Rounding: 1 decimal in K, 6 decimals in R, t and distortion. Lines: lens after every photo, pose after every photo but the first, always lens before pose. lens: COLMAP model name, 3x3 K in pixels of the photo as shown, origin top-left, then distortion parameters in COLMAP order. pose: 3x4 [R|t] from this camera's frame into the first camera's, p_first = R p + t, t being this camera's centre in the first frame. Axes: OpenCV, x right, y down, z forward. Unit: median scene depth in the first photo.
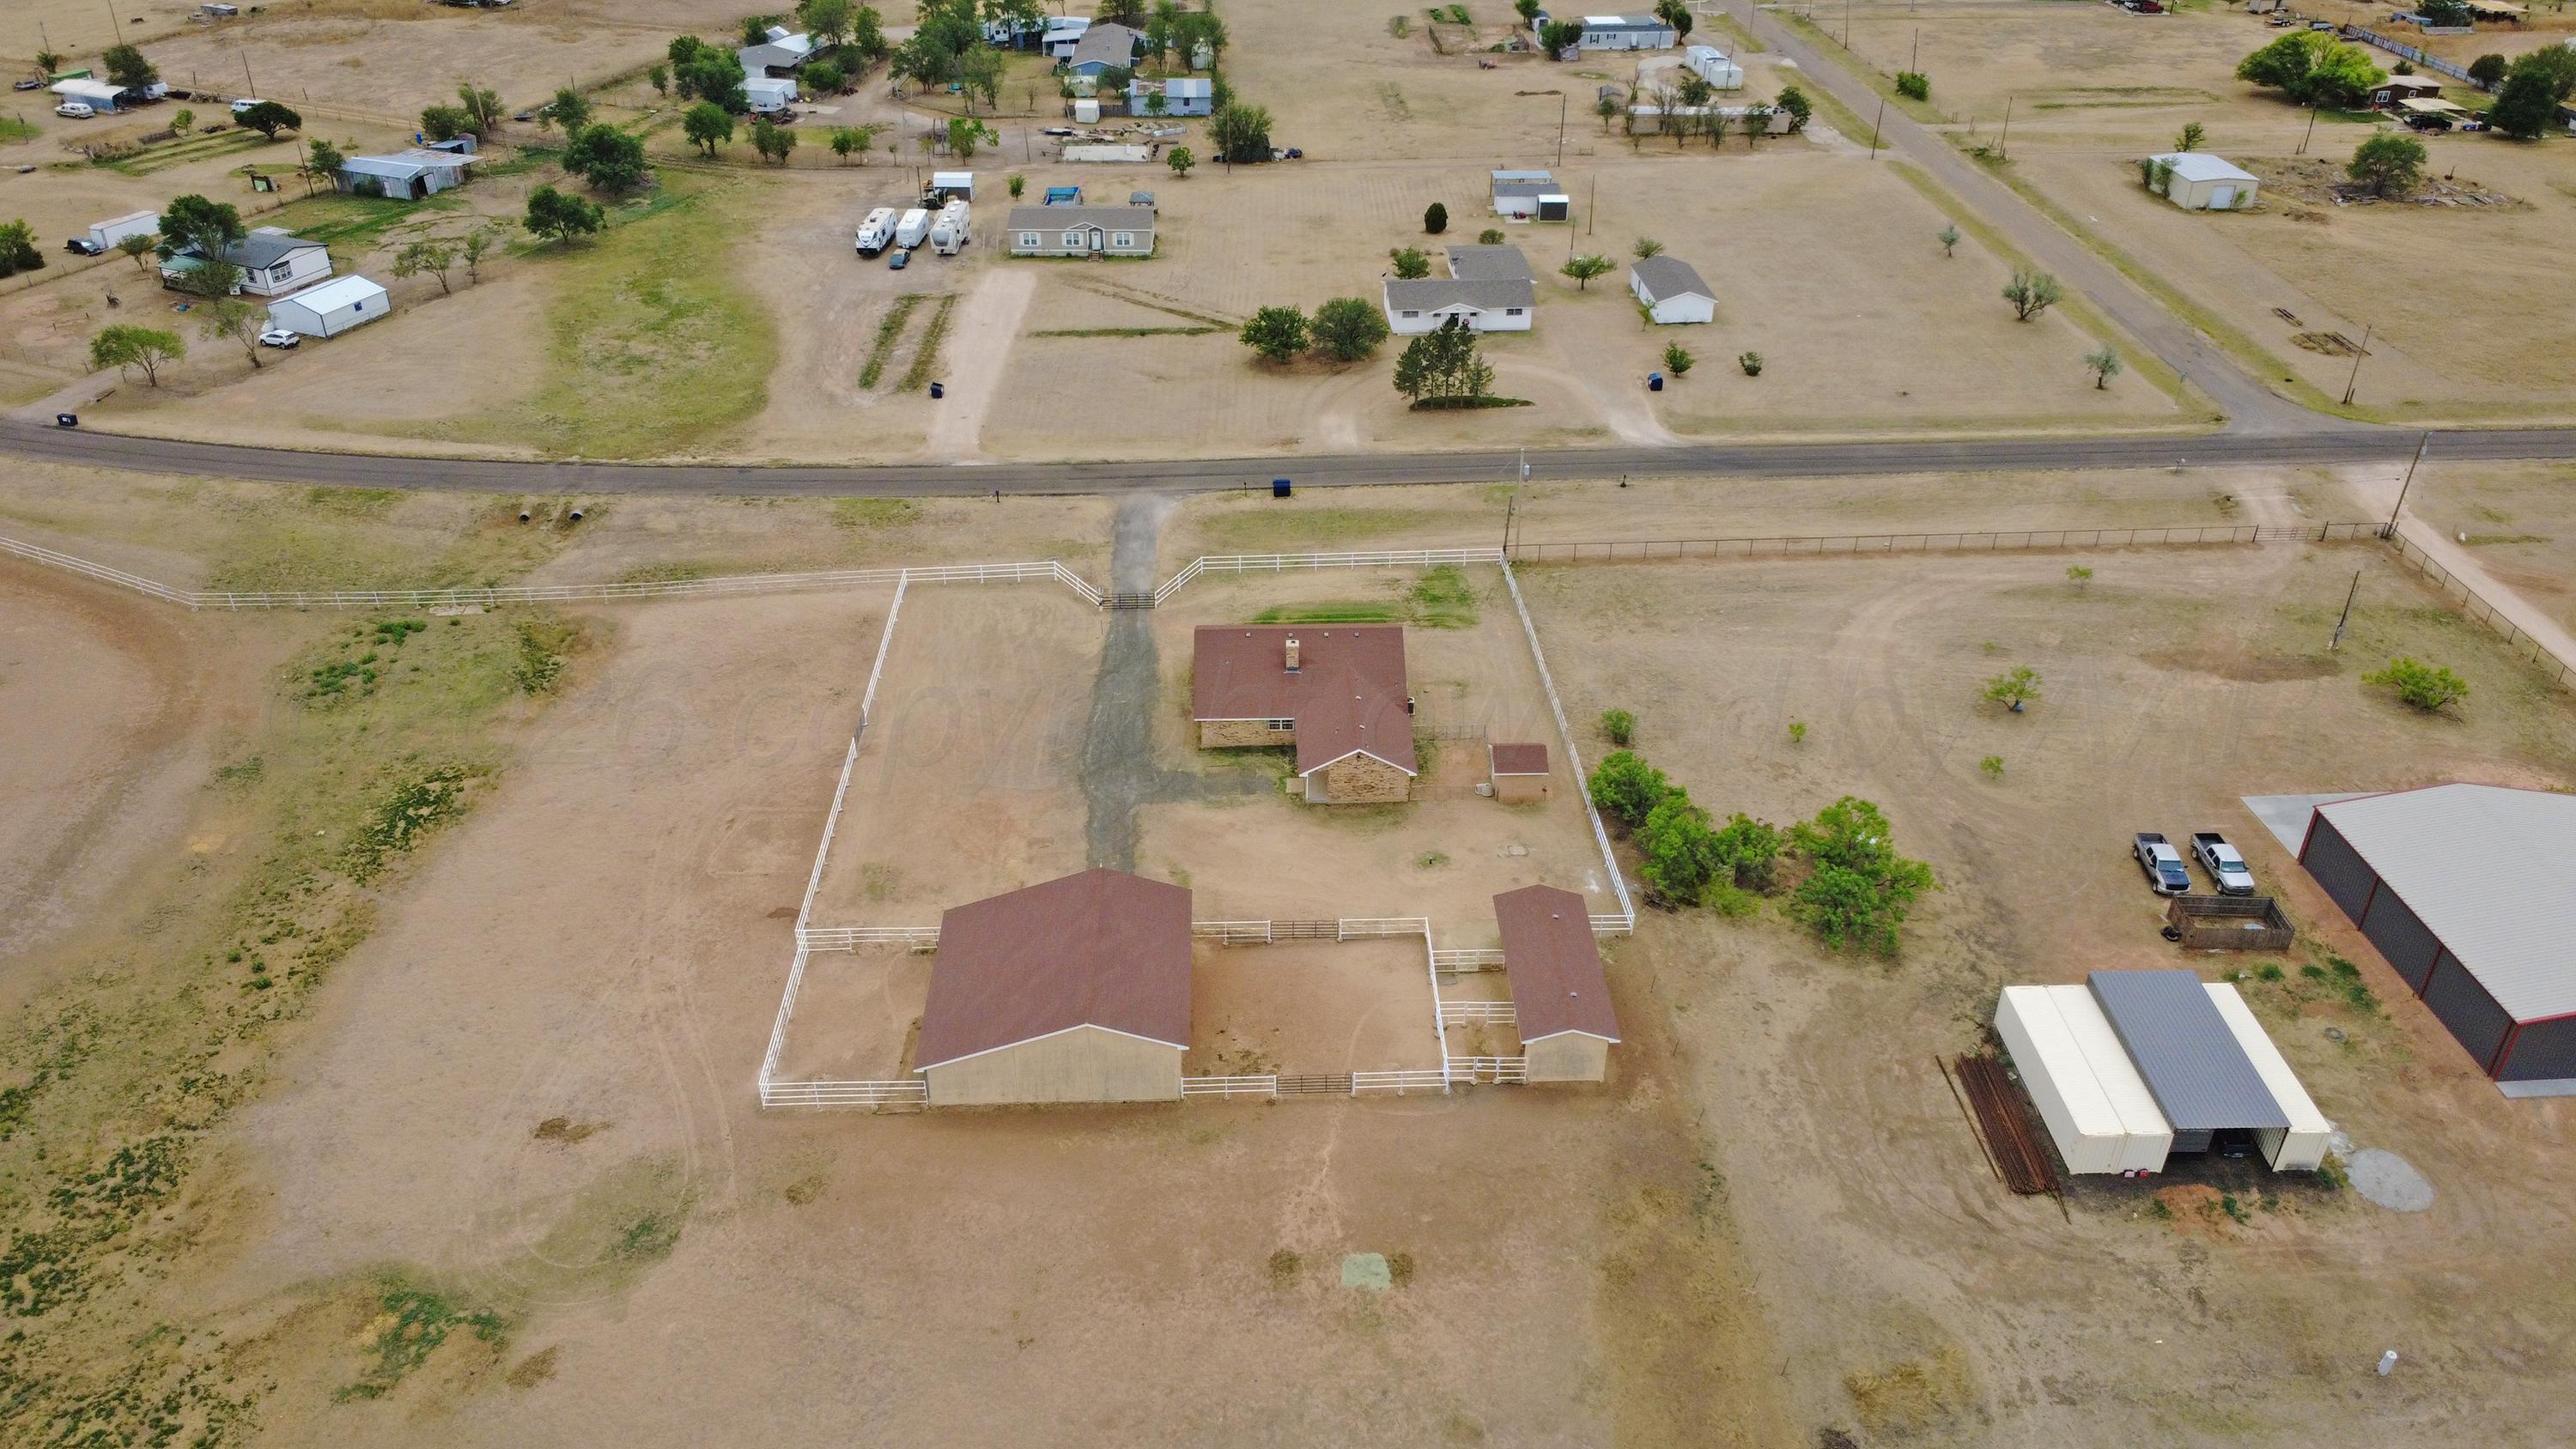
lens RADIAL K [[1888.3, 0, 1293.7], [0, 1888.3, 735.2], [0, 0, 1]] dist [0.002081, -0.008641]
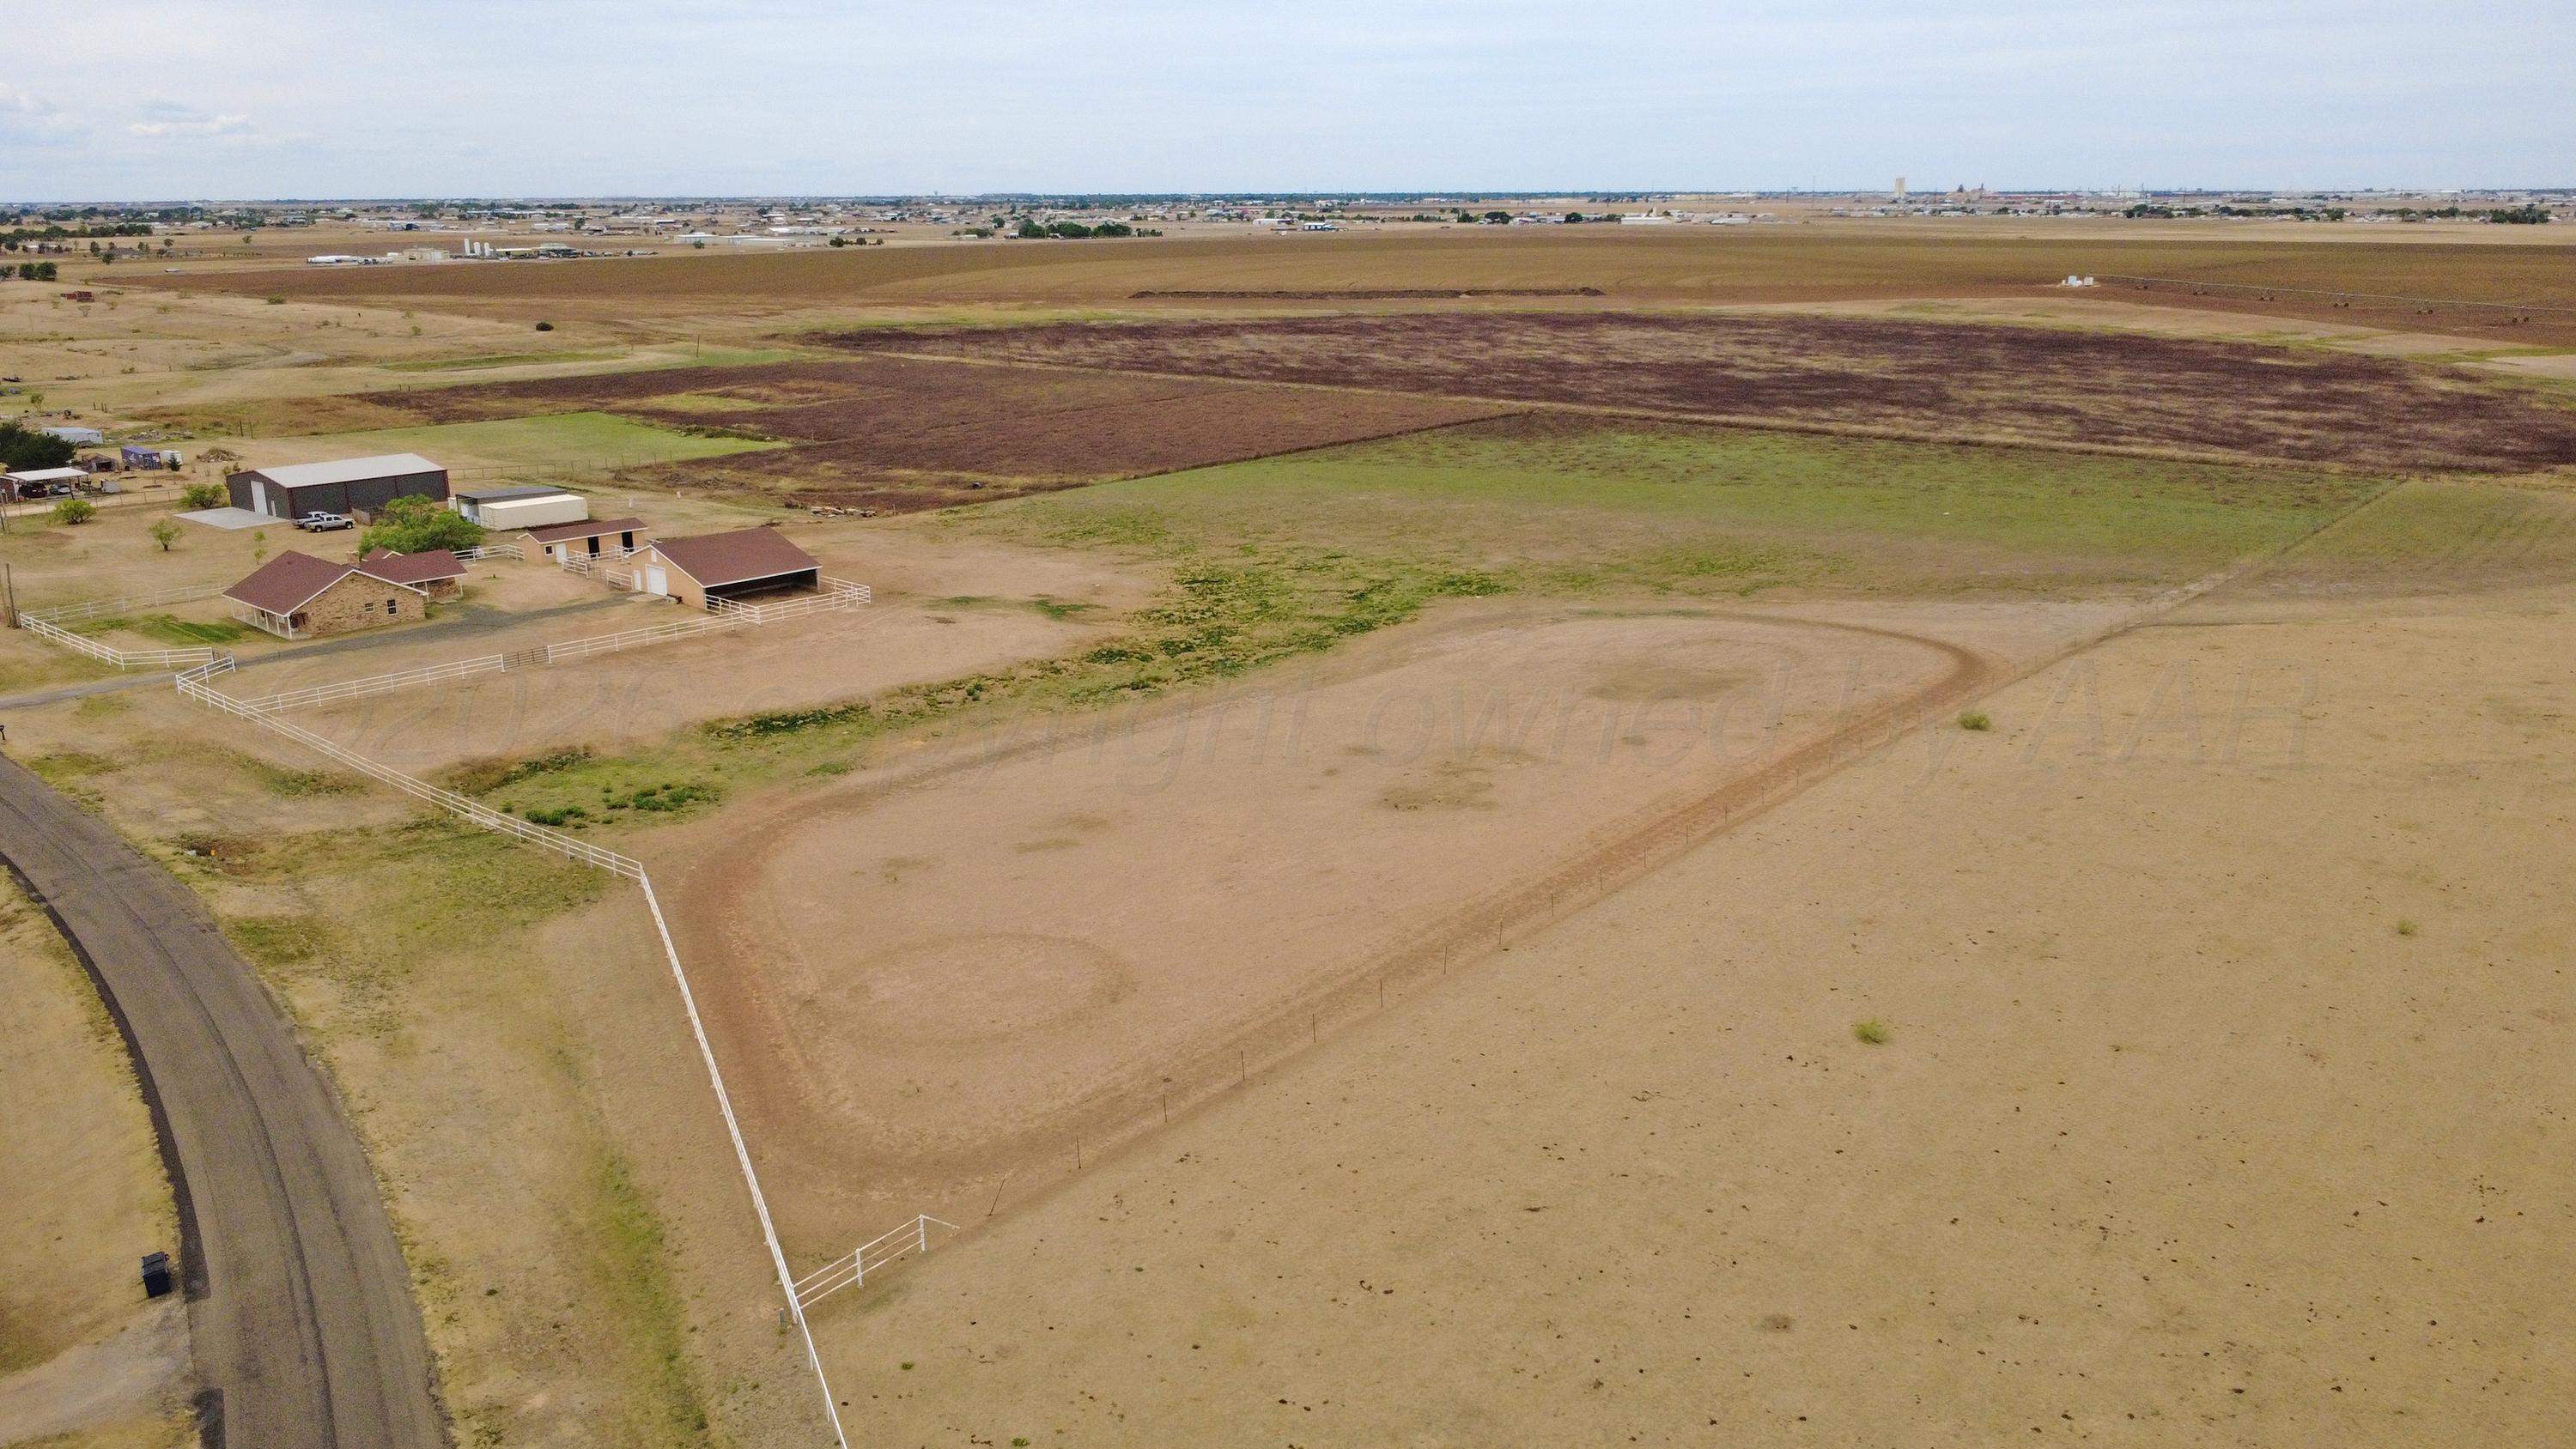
lens RADIAL K [[1894.2, 0, 1296.4], [0, 1894.2, 716.6], [0, 0, 1]] dist [0.001630, -0.002146]
pose [[-0.728234, -0.183344, 0.660348, -1.230939], [0.364825, 0.711966, 0.600006, -0.463554], [-0.580153, 0.677856, -0.451590, 1.115849]]
